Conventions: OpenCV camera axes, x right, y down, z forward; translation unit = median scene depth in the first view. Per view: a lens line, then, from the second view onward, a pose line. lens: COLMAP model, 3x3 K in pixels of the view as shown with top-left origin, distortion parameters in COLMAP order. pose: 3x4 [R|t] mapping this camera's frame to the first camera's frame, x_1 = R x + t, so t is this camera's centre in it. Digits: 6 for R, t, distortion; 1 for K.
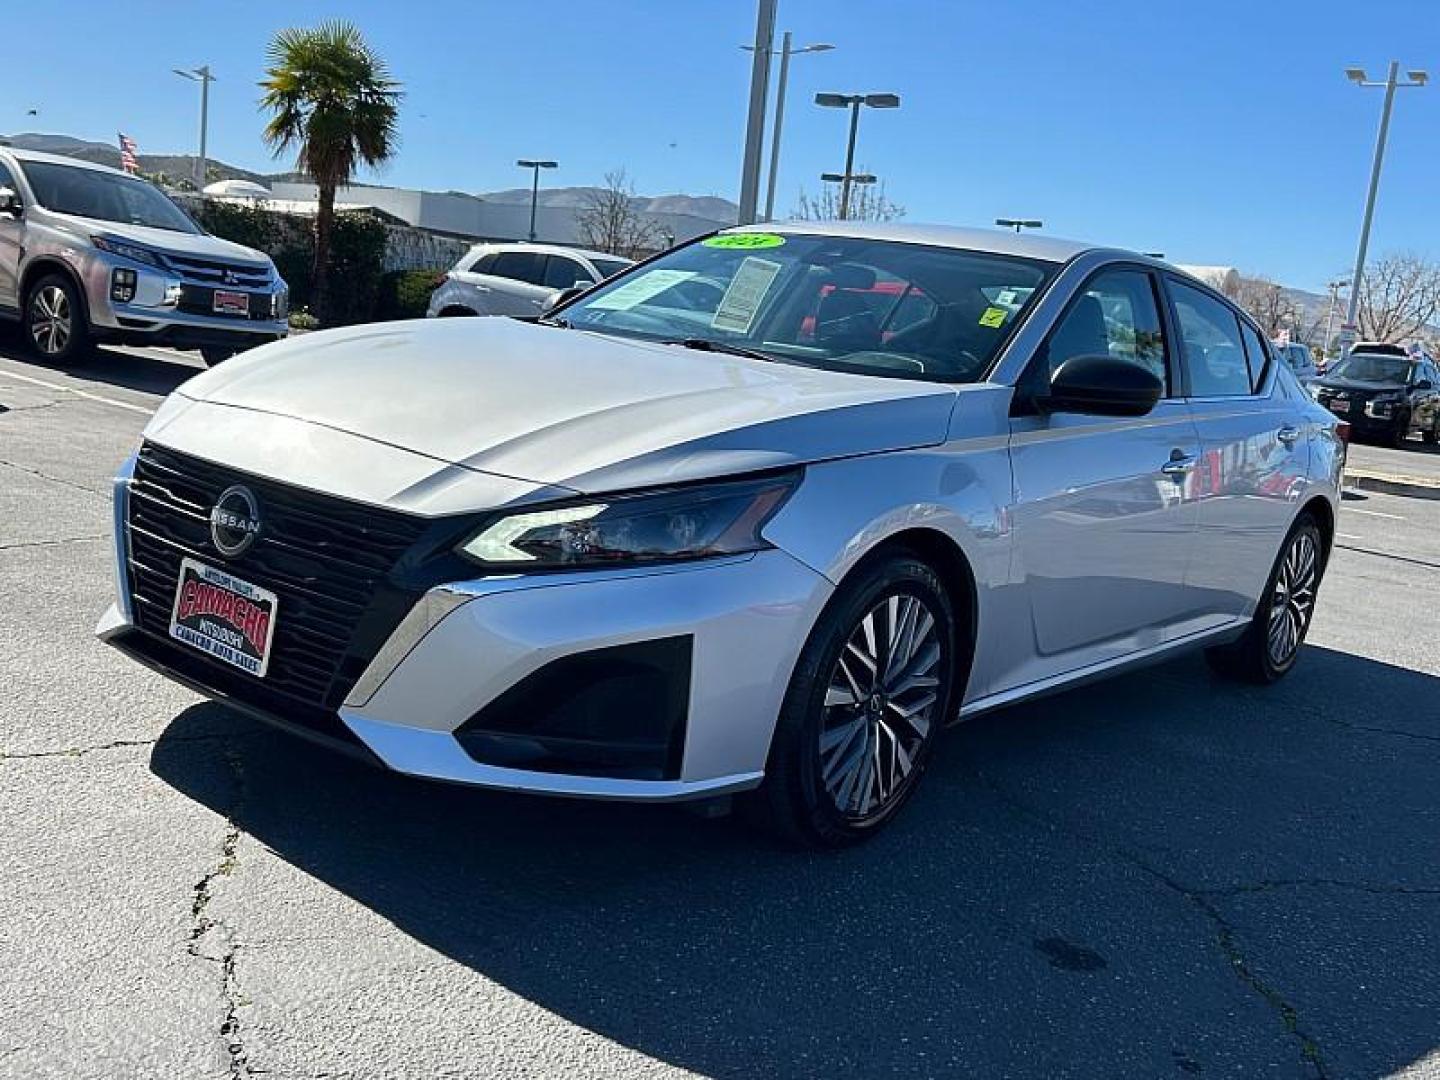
lens RADIAL K [[1440.8, 0, 720.0], [0, 1440.8, 540.0], [0, 0, 1]] dist [0.061993, -0.080416]
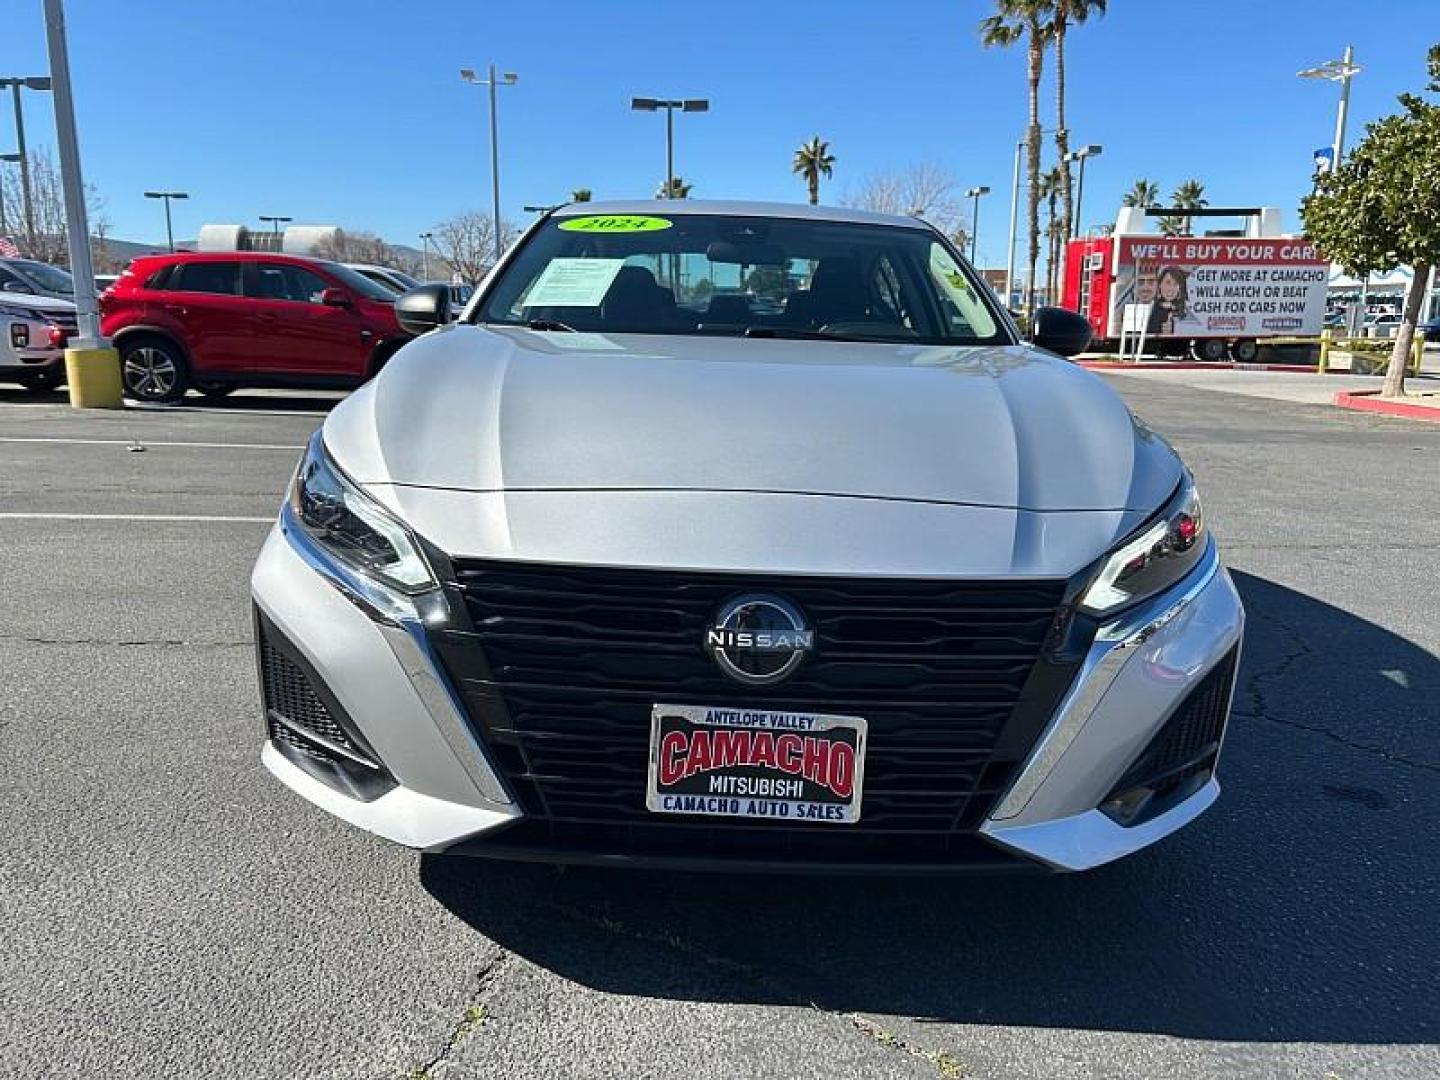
lens RADIAL K [[1096.0, 0, 720.0], [0, 1096.0, 540.0], [0, 0, 1]] dist [0.059024, -0.067548]
pose [[0.786633, -0.214632, 0.578915, -0.657808], [0.161360, 0.976512, 0.142783, -0.144980], [-0.595963, -0.018904, 0.802789, 0.549169]]
